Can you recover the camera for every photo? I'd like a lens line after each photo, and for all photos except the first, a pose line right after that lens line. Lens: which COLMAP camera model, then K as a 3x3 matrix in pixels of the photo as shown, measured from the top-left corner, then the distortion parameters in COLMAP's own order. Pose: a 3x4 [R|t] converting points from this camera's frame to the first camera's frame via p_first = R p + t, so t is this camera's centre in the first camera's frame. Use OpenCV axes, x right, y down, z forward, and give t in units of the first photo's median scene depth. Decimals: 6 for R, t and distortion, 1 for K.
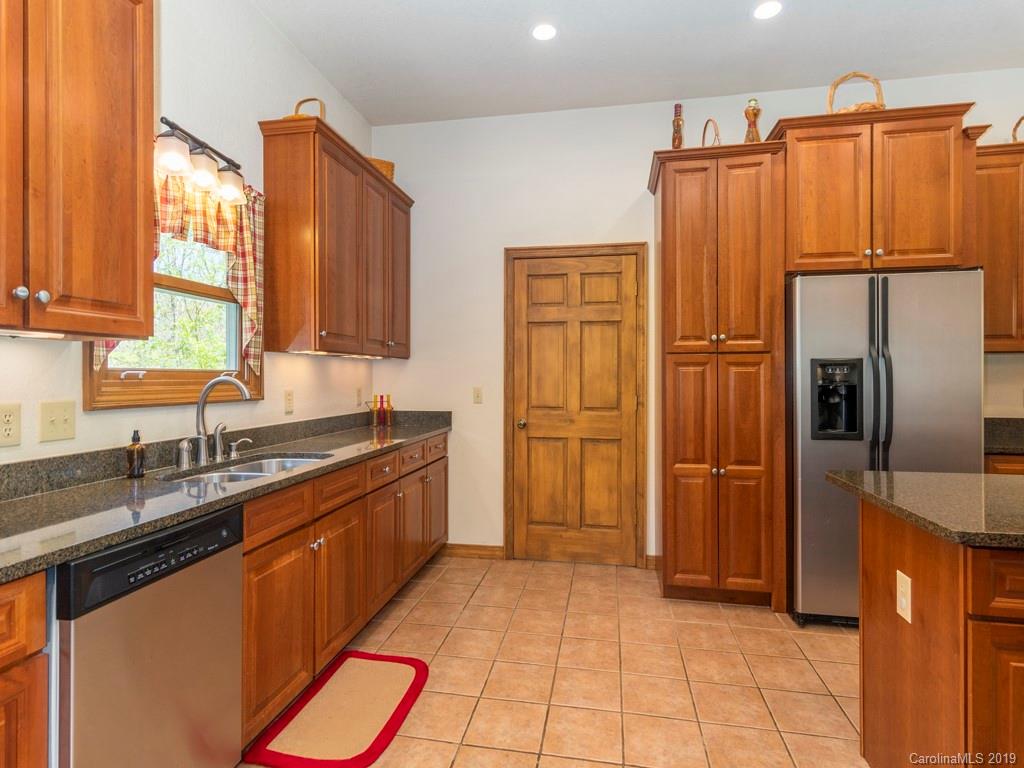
lens RADIAL K [[554.6, 0, 531.9], [0, 554.6, 376.0], [0, 0, 1]] dist [0.005475, 0.000794]
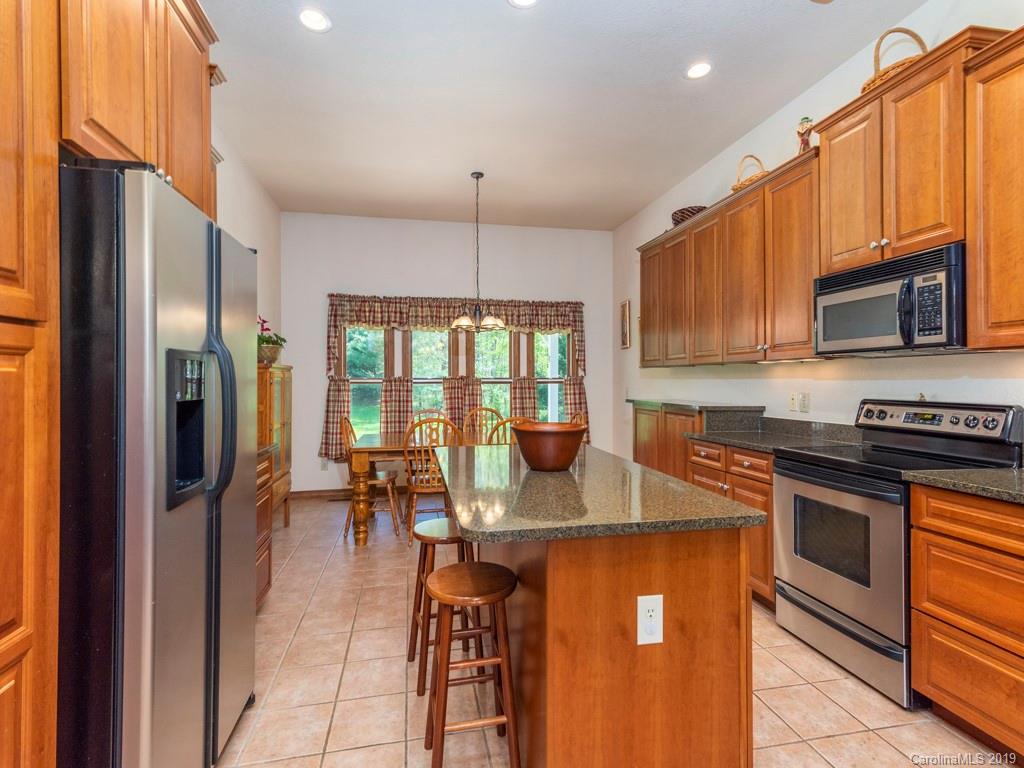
lens RADIAL K [[506.5, 0, 491.2], [0, 506.5, 378.6], [0, 0, 1]] dist [0.017974, 0.000430]
pose [[-0.338178, 0.004042, 0.941074, -0.023363], [0.002621, 0.999991, -0.003353, -0.002440], [-0.941079, 0.001333, -0.338185, 0.827749]]
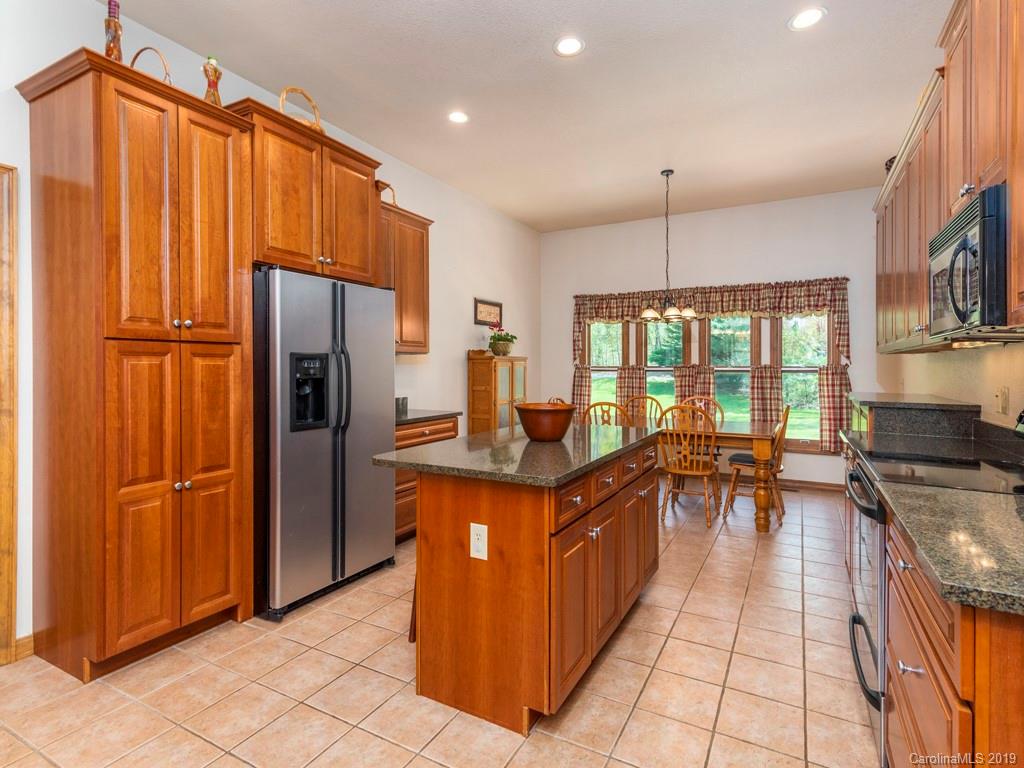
lens RADIAL K [[495.7, 0, 514.4], [0, 495.7, 368.7], [0, 0, 1]] dist [0.017672, 0.000895]
pose [[0.325133, -0.000321, 0.945668, -0.211268], [-0.001717, 0.999998, 0.000929, -0.003060], [-0.945667, -0.001926, 0.325132, 0.295490]]
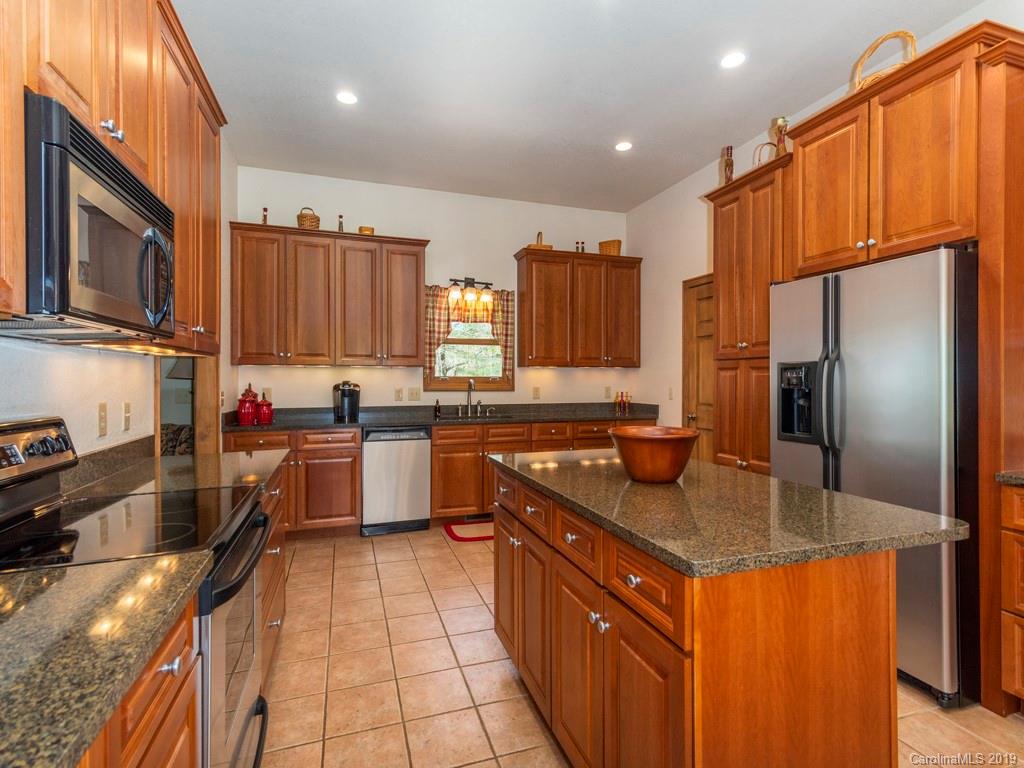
lens RADIAL K [[506.5, 0, 491.2], [0, 506.5, 378.6], [0, 0, 1]] dist [0.017974, 0.000430]
pose [[0.453720, -0.000938, -0.891144, 1.049252], [-0.000310, 0.999999, -0.001211, -0.000219], [0.891144, 0.000826, 0.453719, 0.072256]]
